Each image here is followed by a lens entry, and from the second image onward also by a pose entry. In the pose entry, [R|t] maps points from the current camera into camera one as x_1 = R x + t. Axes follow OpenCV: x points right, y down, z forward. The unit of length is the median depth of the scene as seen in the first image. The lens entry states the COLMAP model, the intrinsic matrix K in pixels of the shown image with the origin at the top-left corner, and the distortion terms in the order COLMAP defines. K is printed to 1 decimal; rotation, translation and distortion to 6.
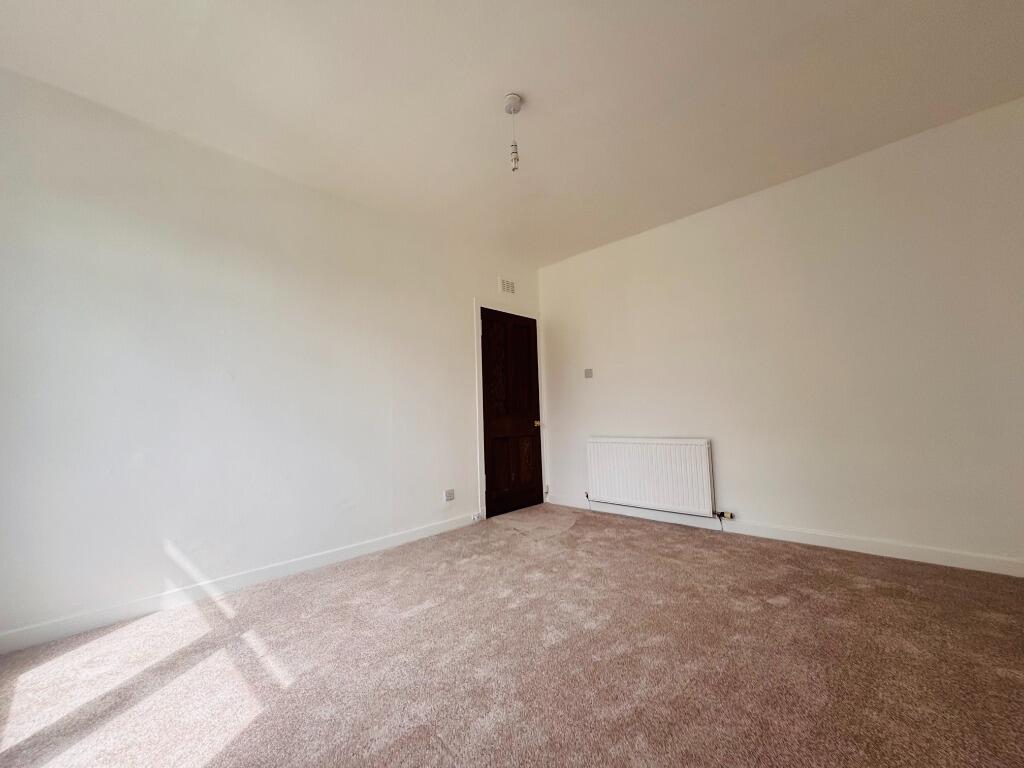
lens RADIAL K [[411.3, 0, 521.3], [0, 411.3, 382.6], [0, 0, 1]] dist [0.017088, -0.000335]
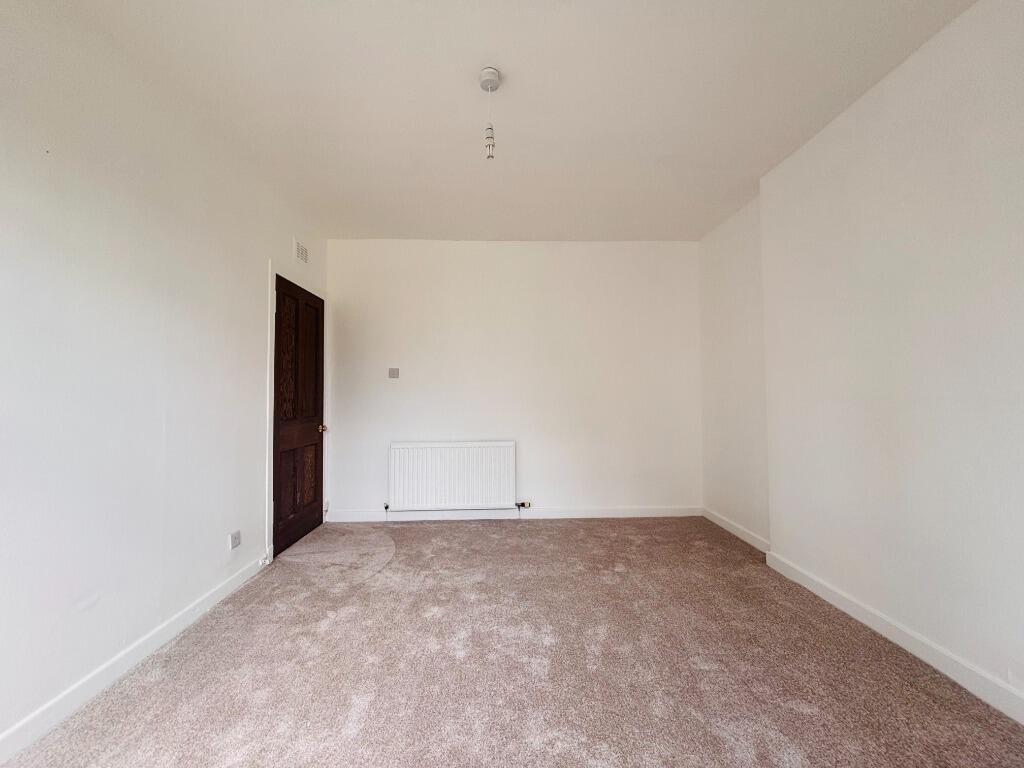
lens RADIAL K [[411.3, 0, 521.3], [0, 411.3, 382.6], [0, 0, 1]] dist [0.017088, -0.000335]
pose [[0.714919, 0.051753, 0.697289, -0.344016], [-0.072895, 0.997339, 0.000715, -0.027216], [-0.695397, -0.051340, 0.716790, 0.184986]]
